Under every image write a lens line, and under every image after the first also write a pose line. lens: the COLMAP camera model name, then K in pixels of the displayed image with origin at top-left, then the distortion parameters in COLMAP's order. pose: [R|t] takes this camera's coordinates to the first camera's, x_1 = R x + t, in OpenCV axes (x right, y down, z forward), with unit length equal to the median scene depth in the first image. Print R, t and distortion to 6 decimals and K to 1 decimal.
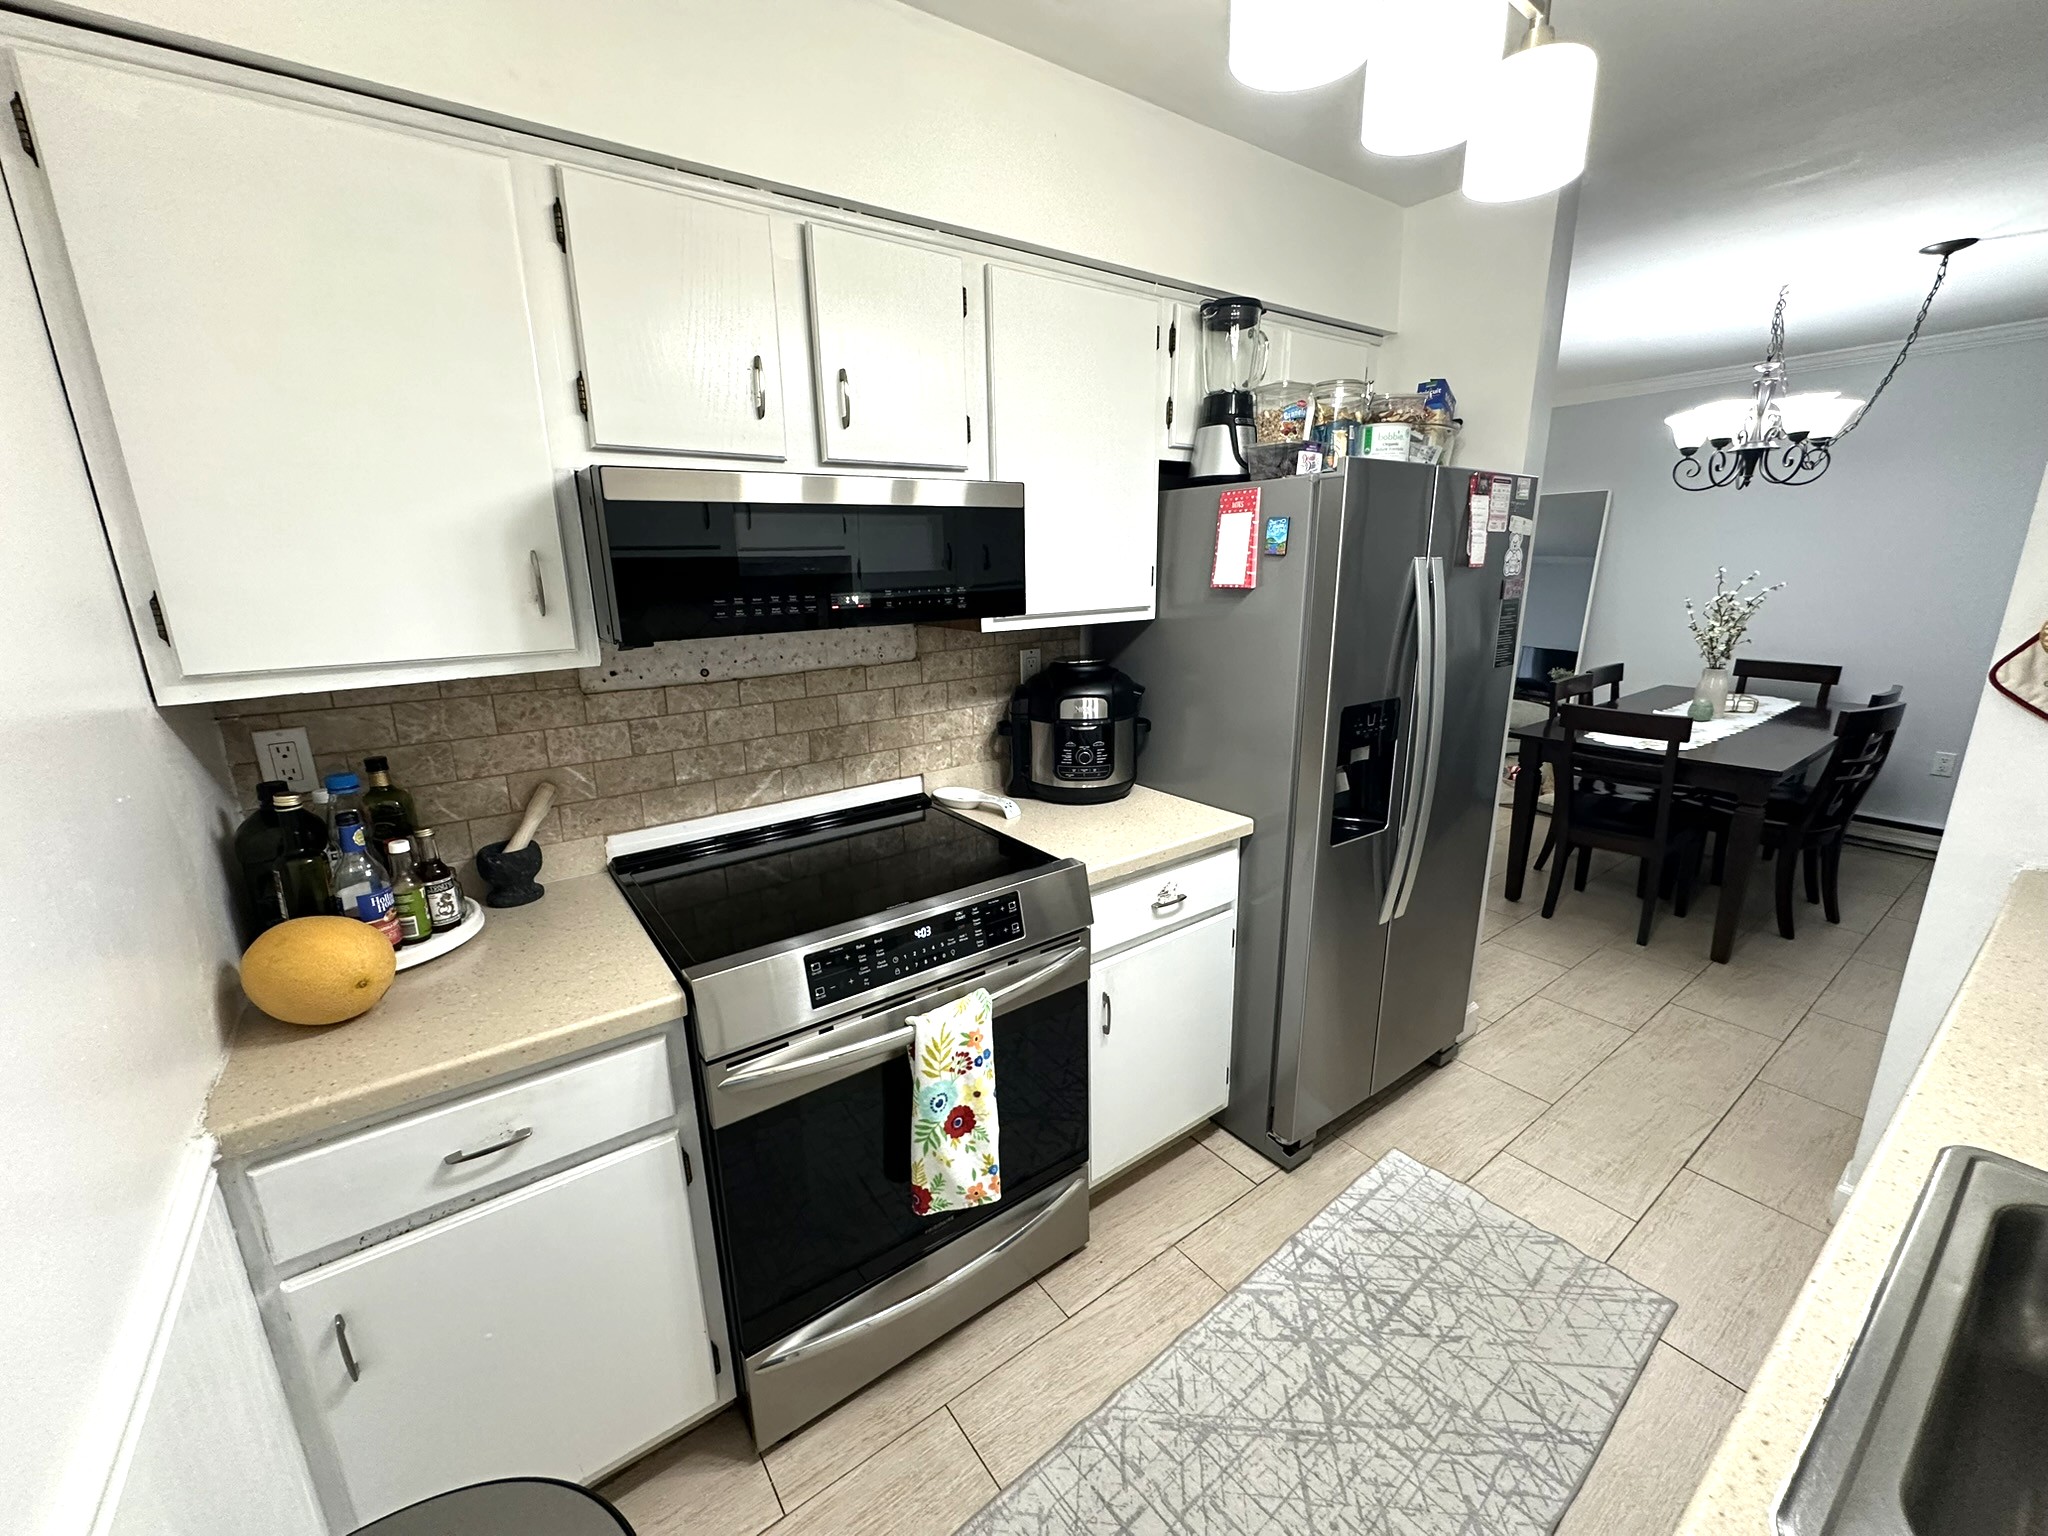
lens RADIAL K [[827.0, 0, 1016.5], [0, 827.0, 773.3], [0, 0, 1]] dist [-0.001994, -0.000322]
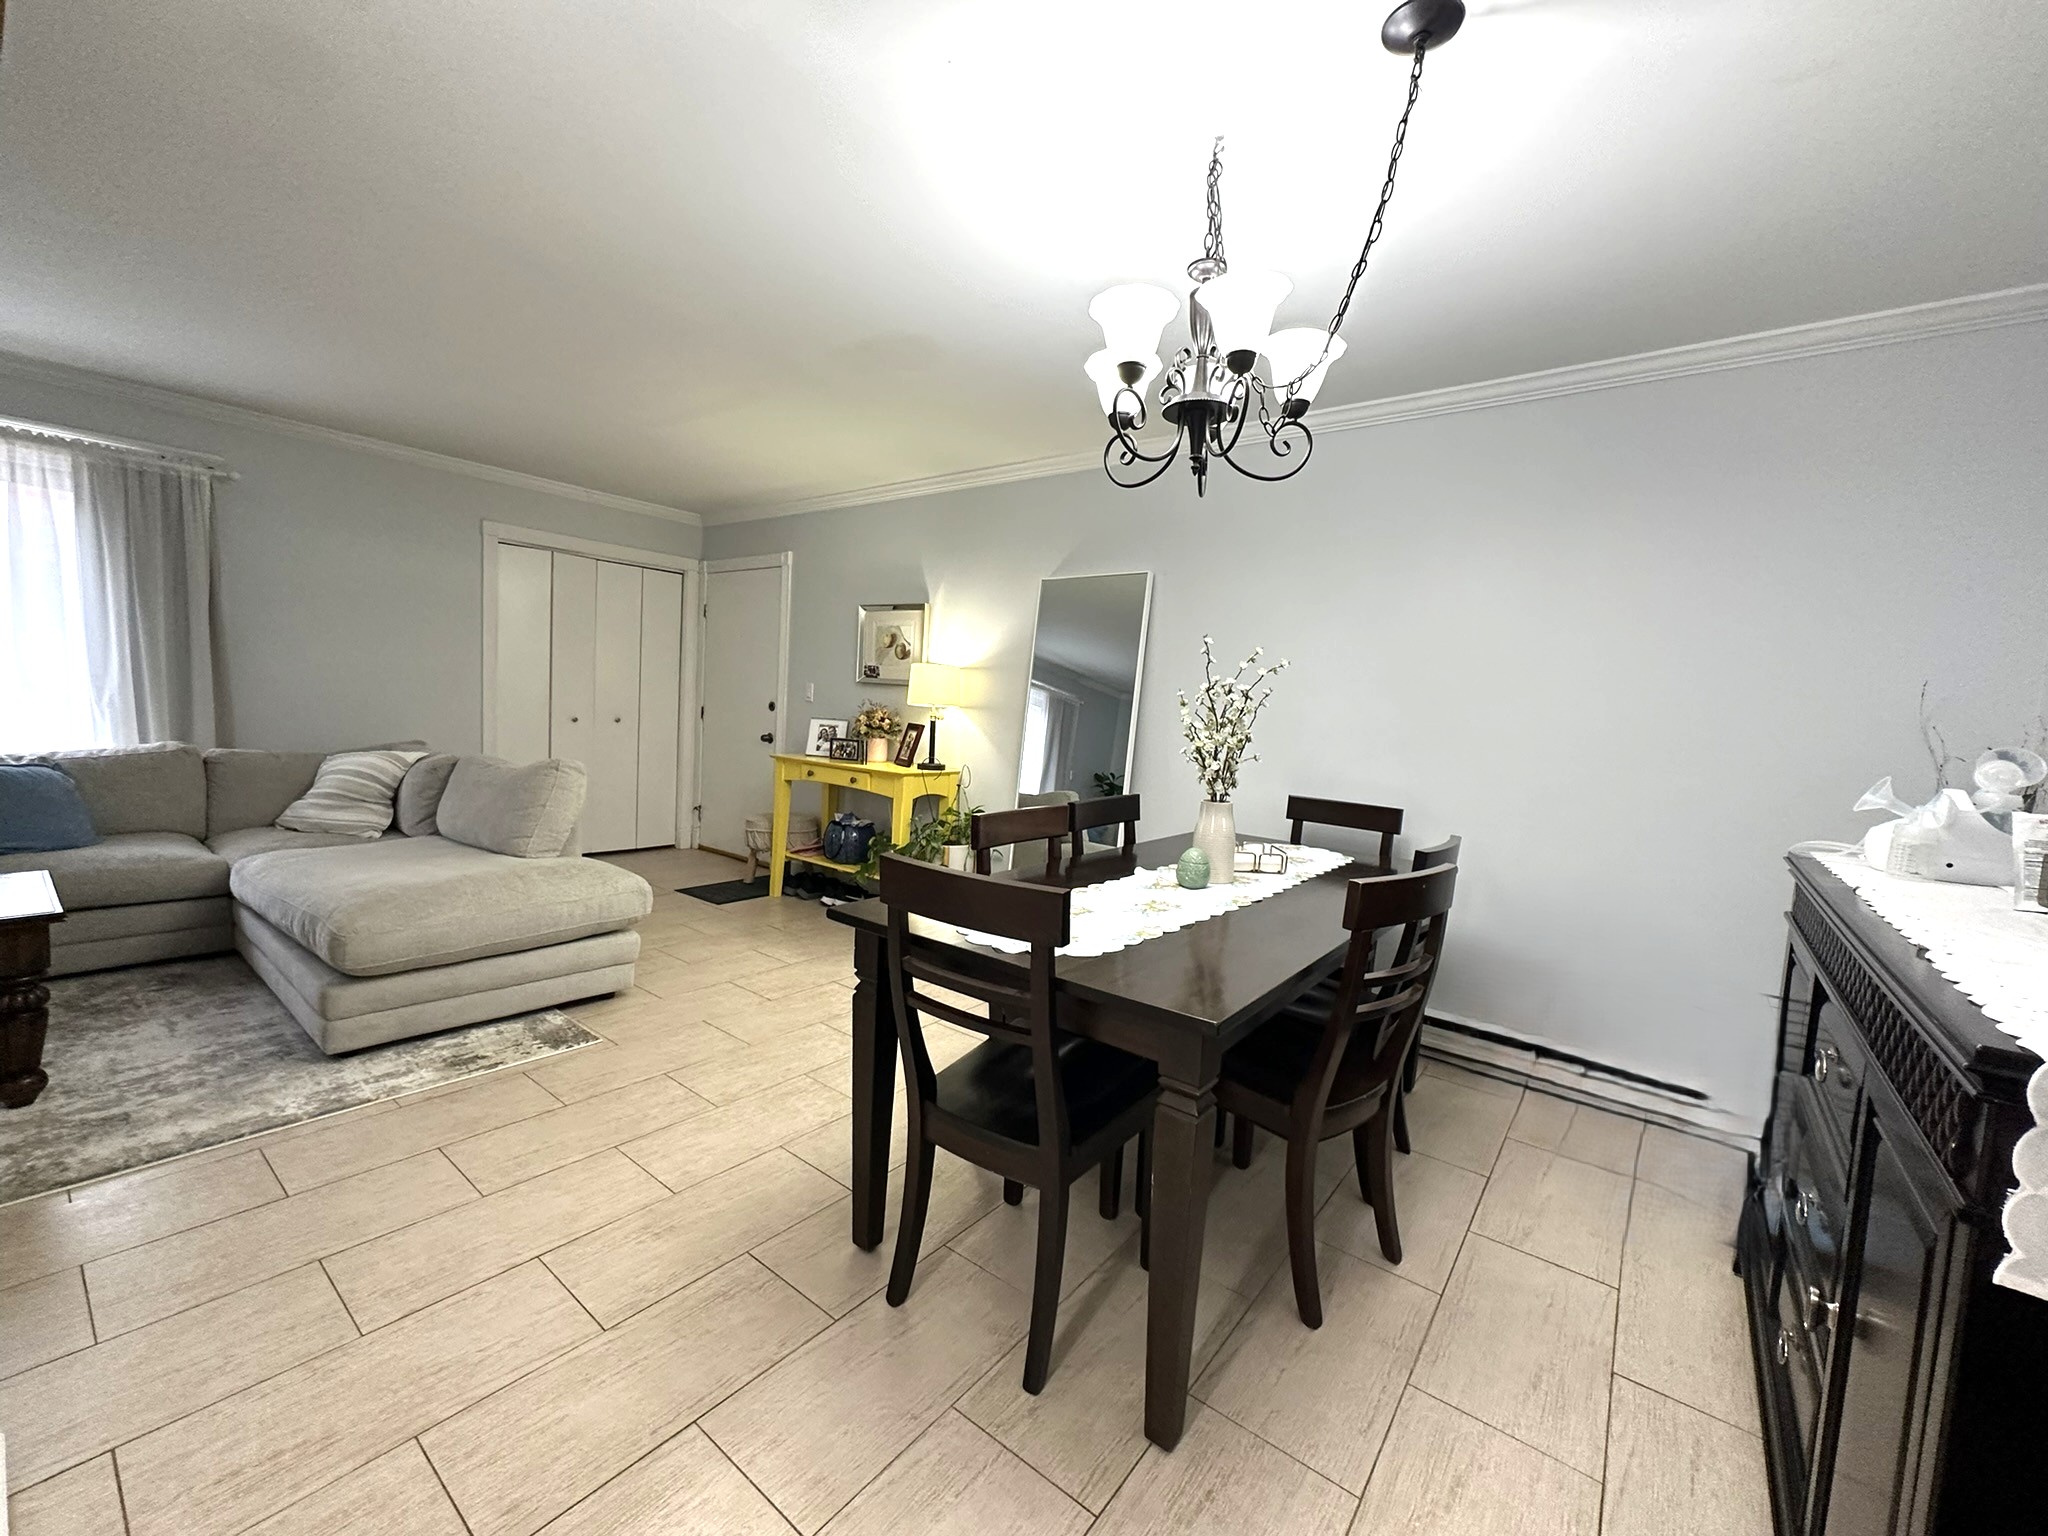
lens RADIAL K [[821.7, 0, 1022.8], [0, 821.7, 767.1], [0, 0, 1]] dist [-0.002067, 0.000145]
pose [[0.958820, 0.052044, 0.279206, 1.294101], [-0.003635, 0.985236, -0.171165, -0.111440], [-0.283992, 0.163102, 0.944853, 1.102986]]
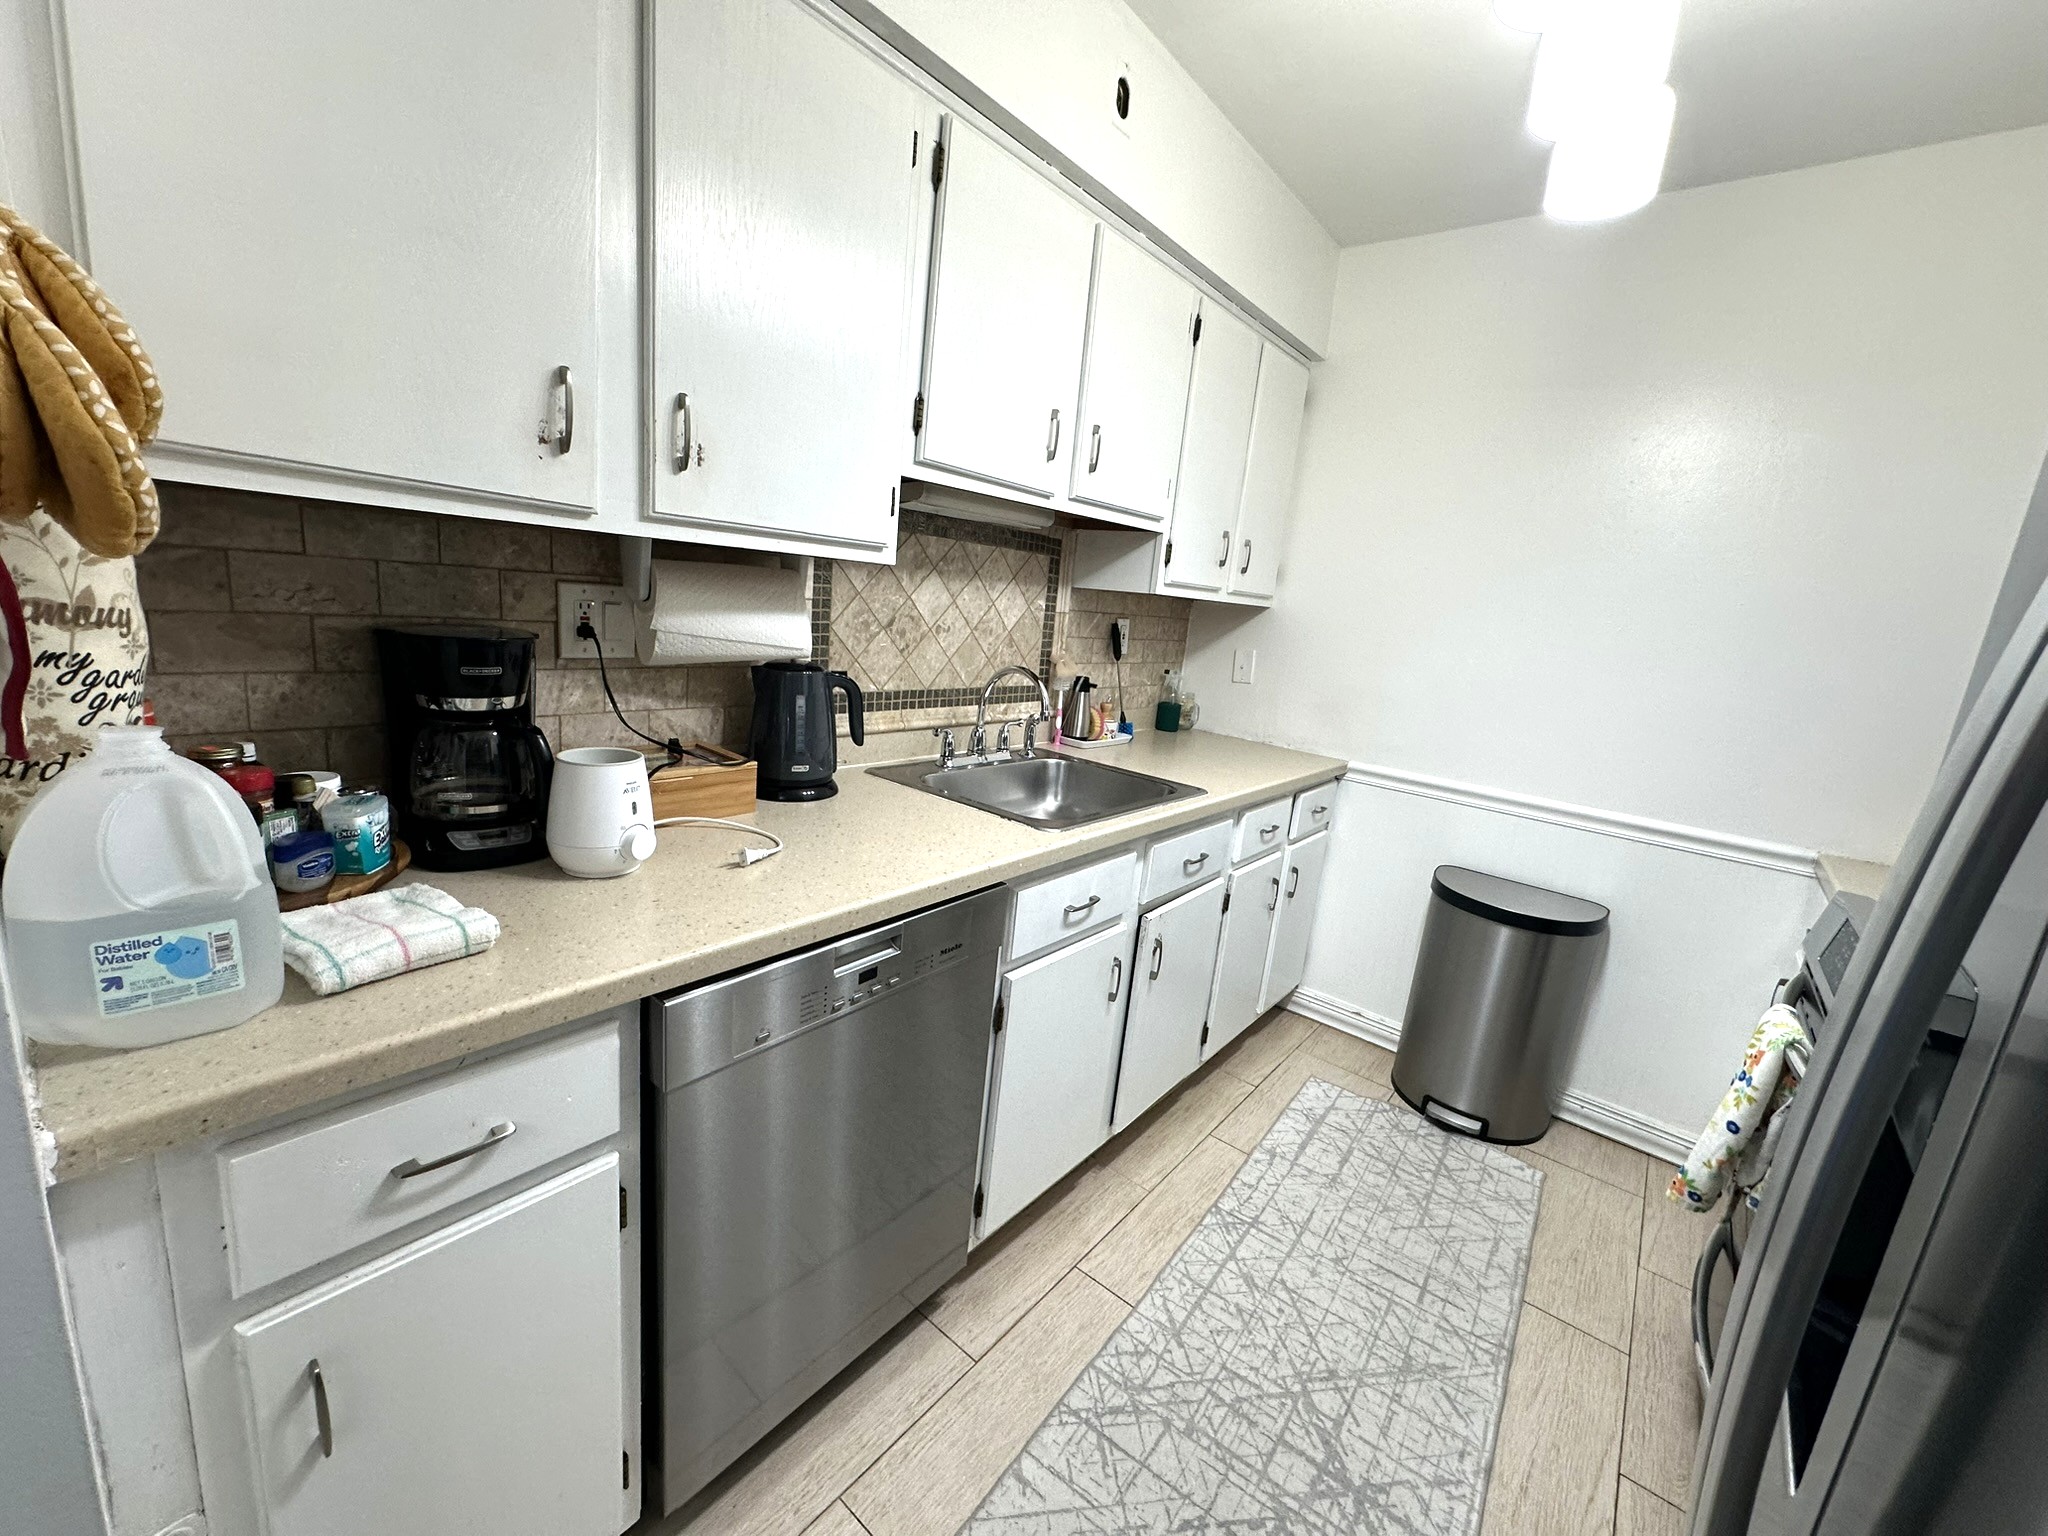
lens RADIAL K [[827.0, 0, 1016.5], [0, 827.0, 773.3], [0, 0, 1]] dist [-0.001994, -0.000322]
pose [[-0.966125, -0.015955, -0.257581, 0.952259], [-0.135206, 0.881439, 0.452531, -0.255215], [0.219822, 0.472028, -0.853738, 1.380959]]
